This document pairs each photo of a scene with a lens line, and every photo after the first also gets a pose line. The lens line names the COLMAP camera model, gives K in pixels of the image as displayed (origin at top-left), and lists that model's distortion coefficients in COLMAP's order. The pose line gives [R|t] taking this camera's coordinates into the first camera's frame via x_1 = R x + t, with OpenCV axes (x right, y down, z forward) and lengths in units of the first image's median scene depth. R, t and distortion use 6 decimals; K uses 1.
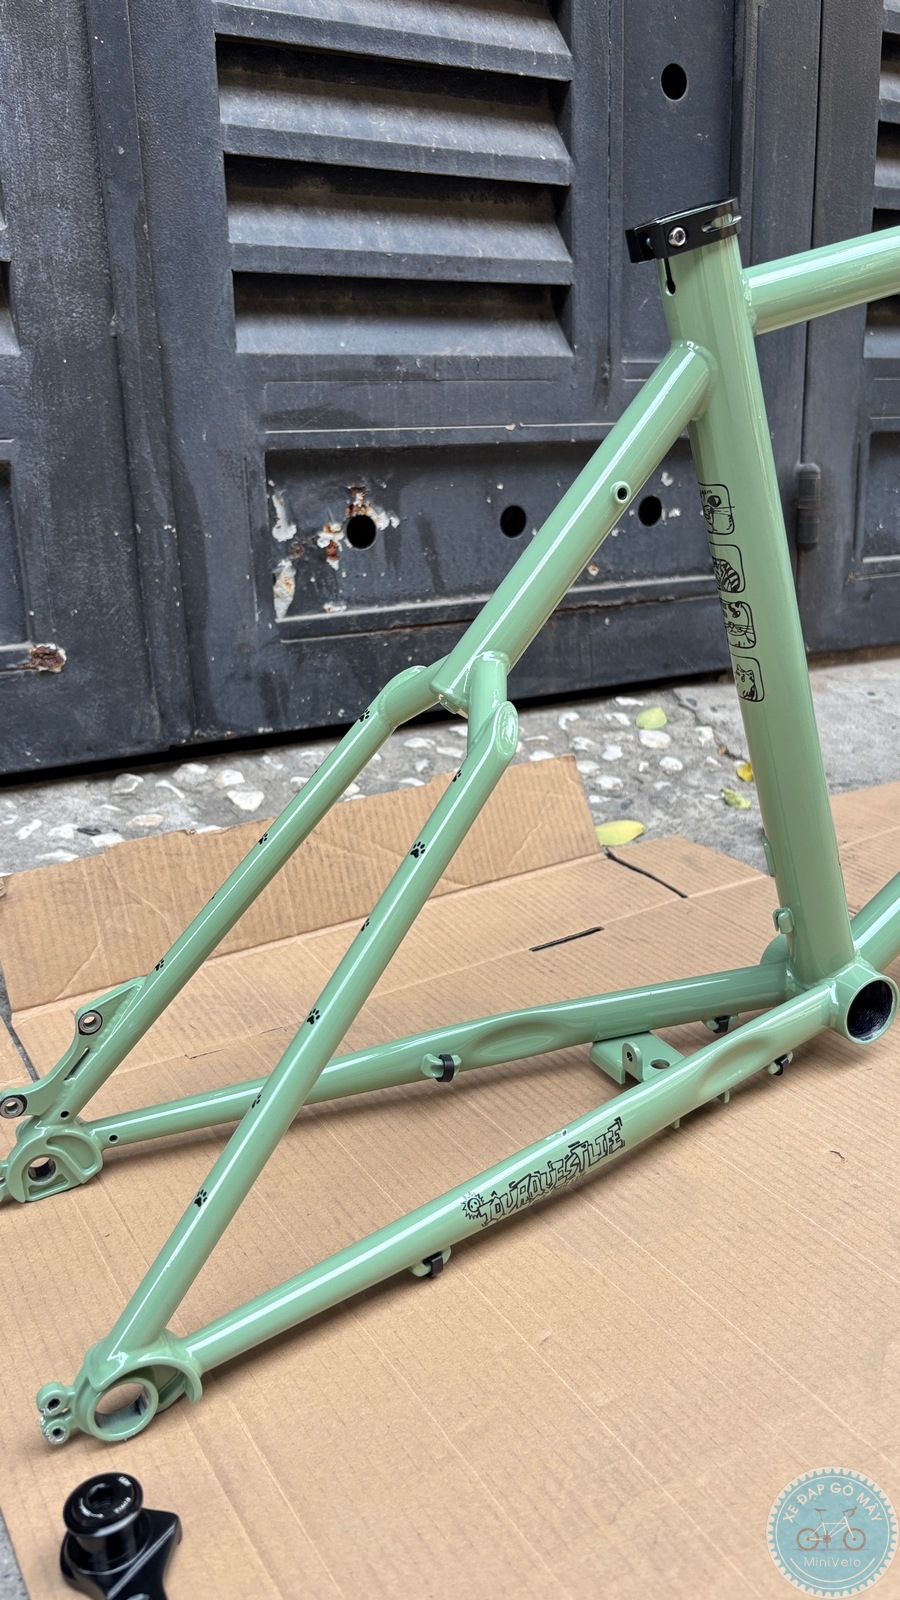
lens RADIAL K [[1228.8, 0, 450.1], [0, 1228.8, 793.9], [0, 0, 1]] dist [0.090935, -0.182132]
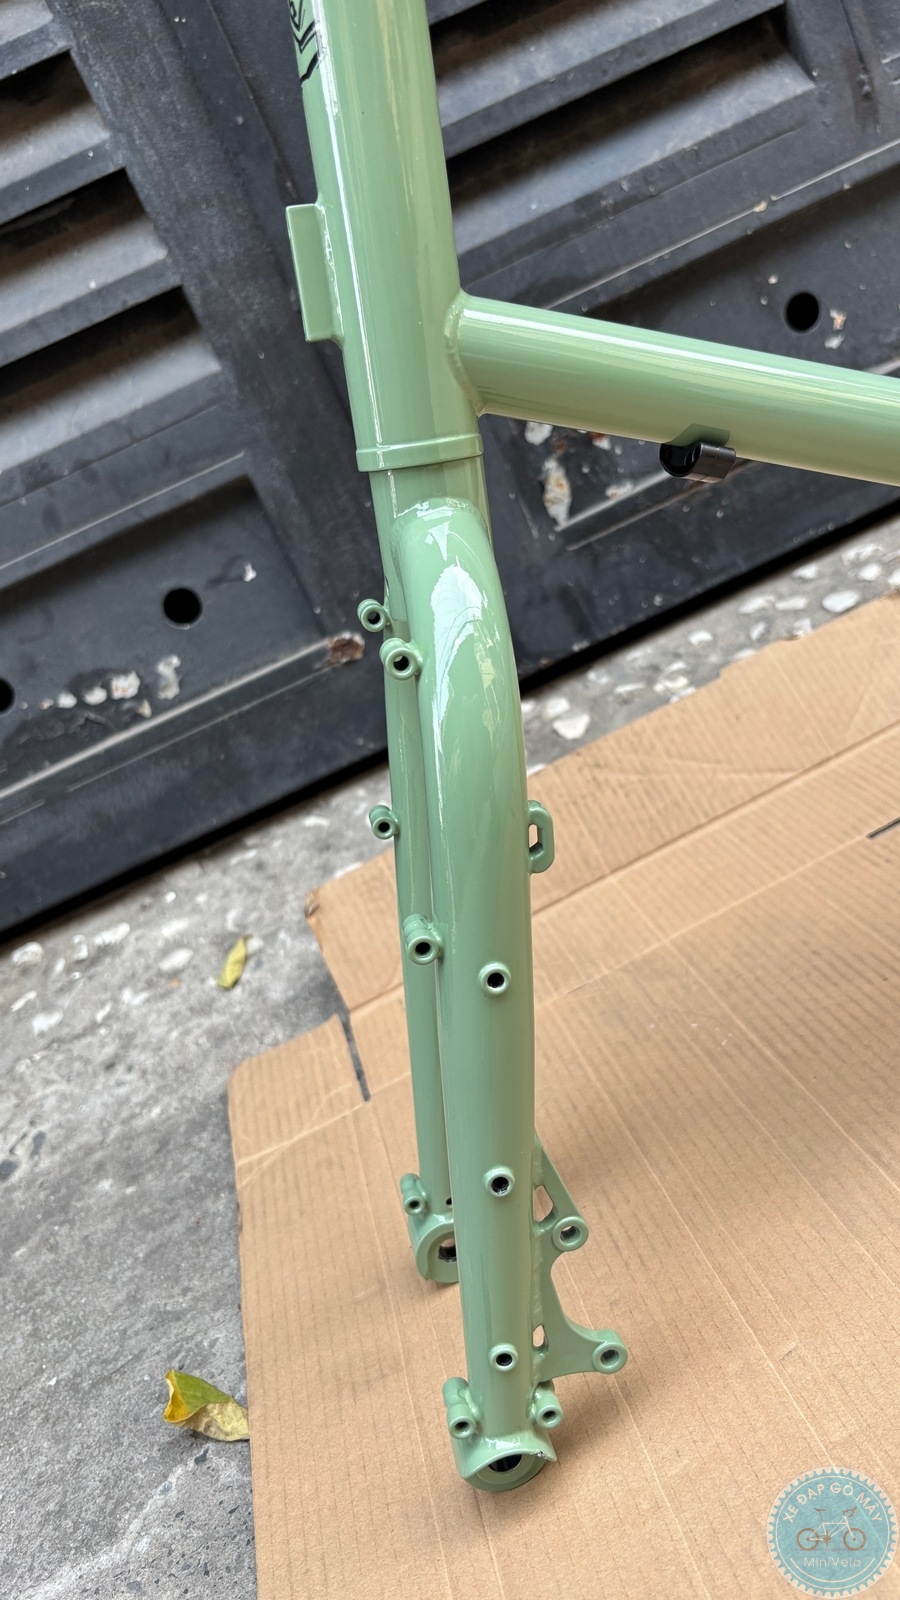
lens RADIAL K [[1242.2, 0, 470.5], [0, 1242.2, 811.0], [0, 0, 1]] dist [0.002906, -0.002536]
pose [[0.870130, -0.227117, -0.437370, 0.160837], [0.283789, 0.956479, 0.067908, -0.019127], [0.402912, -0.183210, 0.896714, 0.096098]]
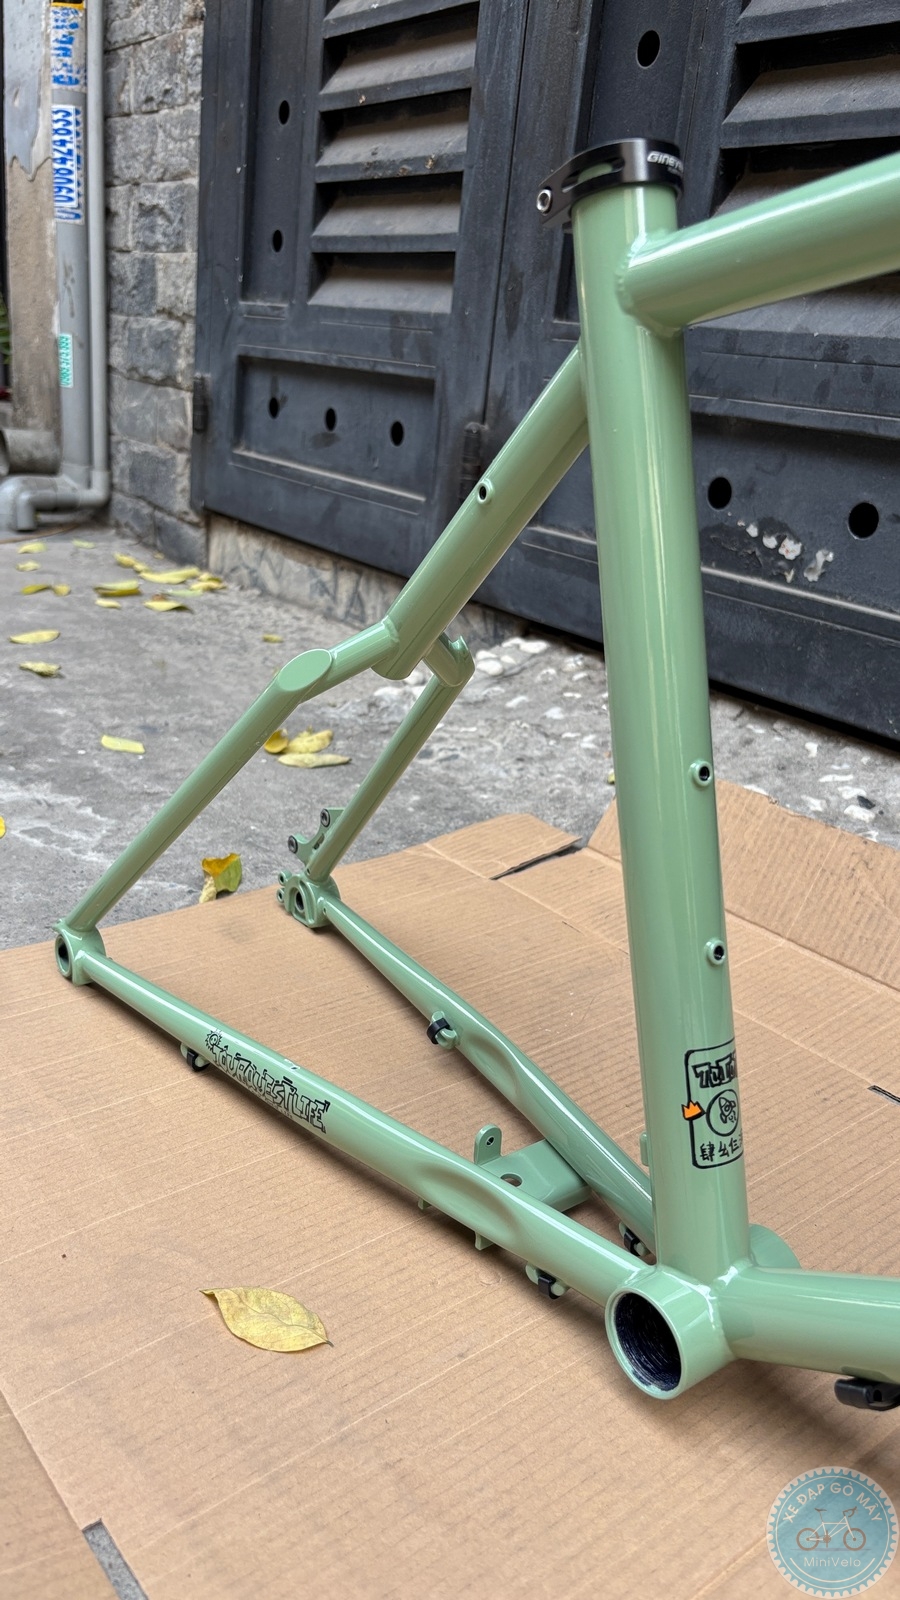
lens RADIAL K [[1230.1, 0, 447.3], [0, 1230.1, 806.3], [0, 0, 1]] dist [-0.000528, 0.009220]
pose [[0.122239, 0.377141, -0.918054, 0.553439], [-0.364910, 0.877280, 0.311803, -0.144941], [0.922984, 0.296892, 0.244860, 0.377768]]
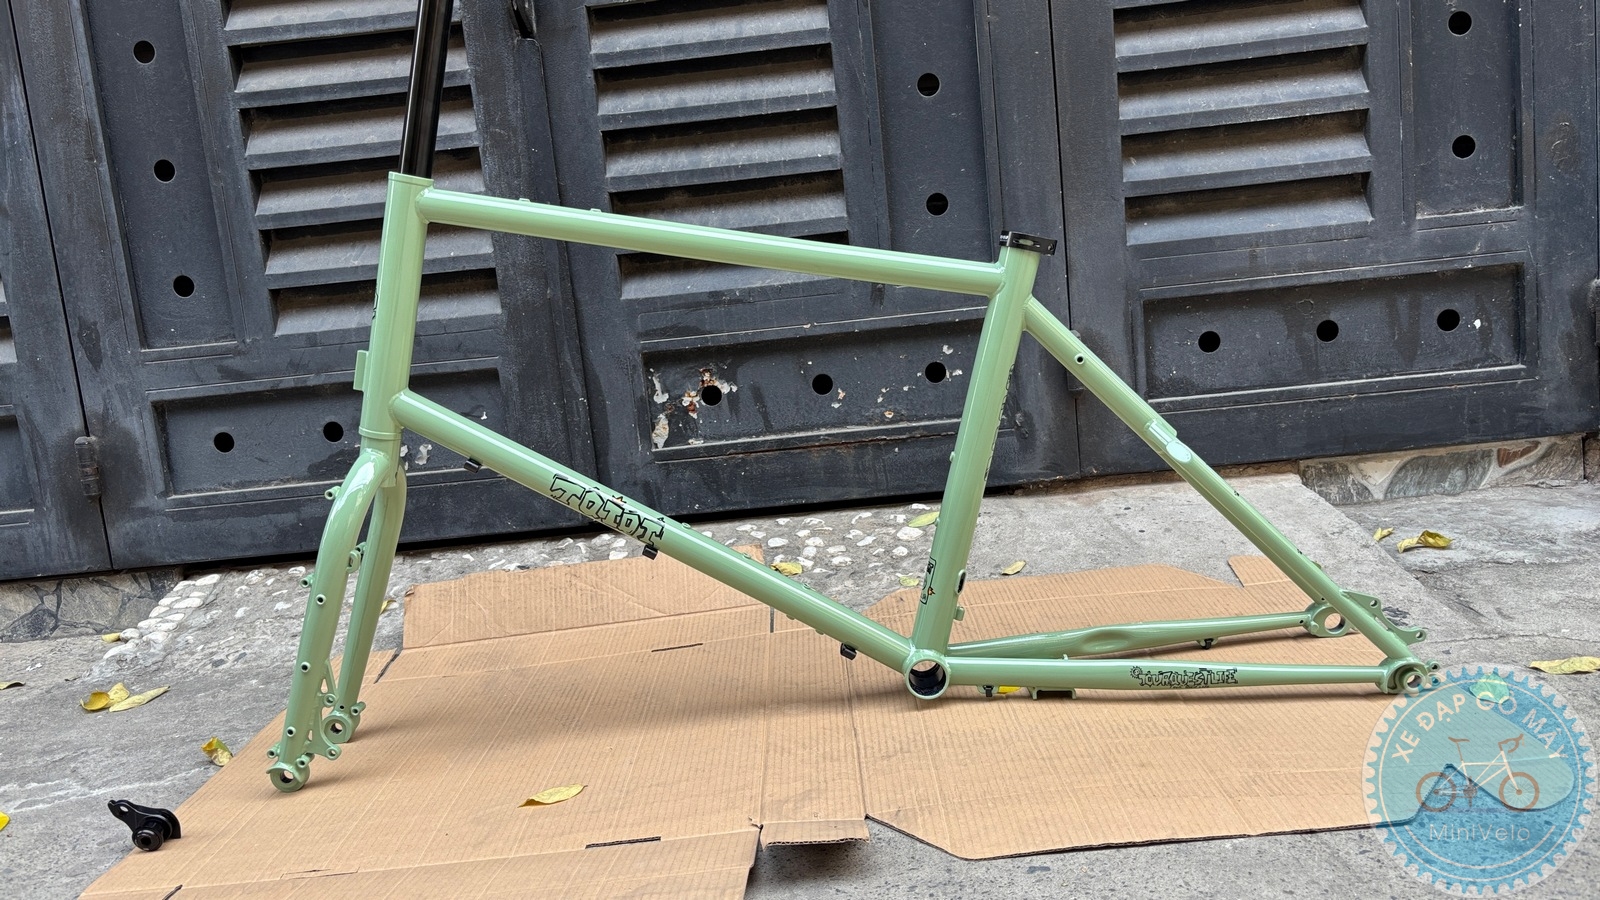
lens RADIAL K [[1205.0, 0, 800.3], [0, 1205.0, 471.5], [0, 0, 1]] dist [0.069759, -0.093407]
pose [[0.849920, 0.022157, -0.526446, 0.875196], [-0.067520, 0.995458, -0.067111, -0.016333], [0.522568, 0.092585, 0.847556, -0.268047]]
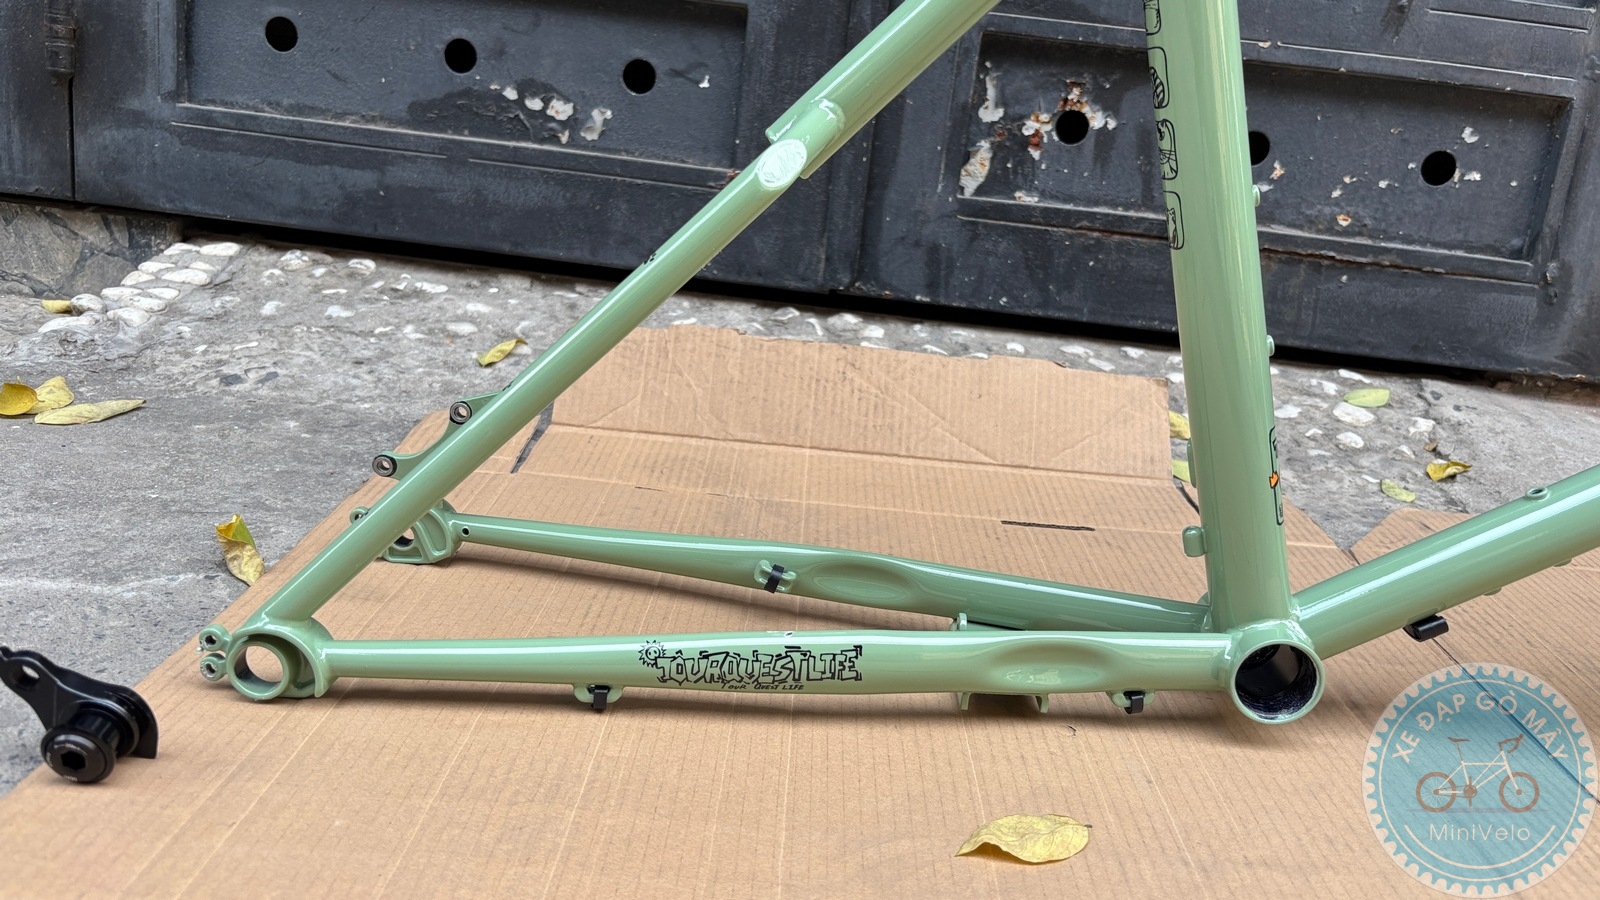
lens RADIAL K [[1225.4, 0, 797.4], [0, 1225.4, 466.0], [0, 0, 1]] dist [0.002933, 0.001961]
pose [[0.834072, 0.261630, -0.485668, 0.301239], [-0.276915, 0.959994, 0.041583, 0.071139], [0.477117, 0.099806, 0.873154, 0.060602]]
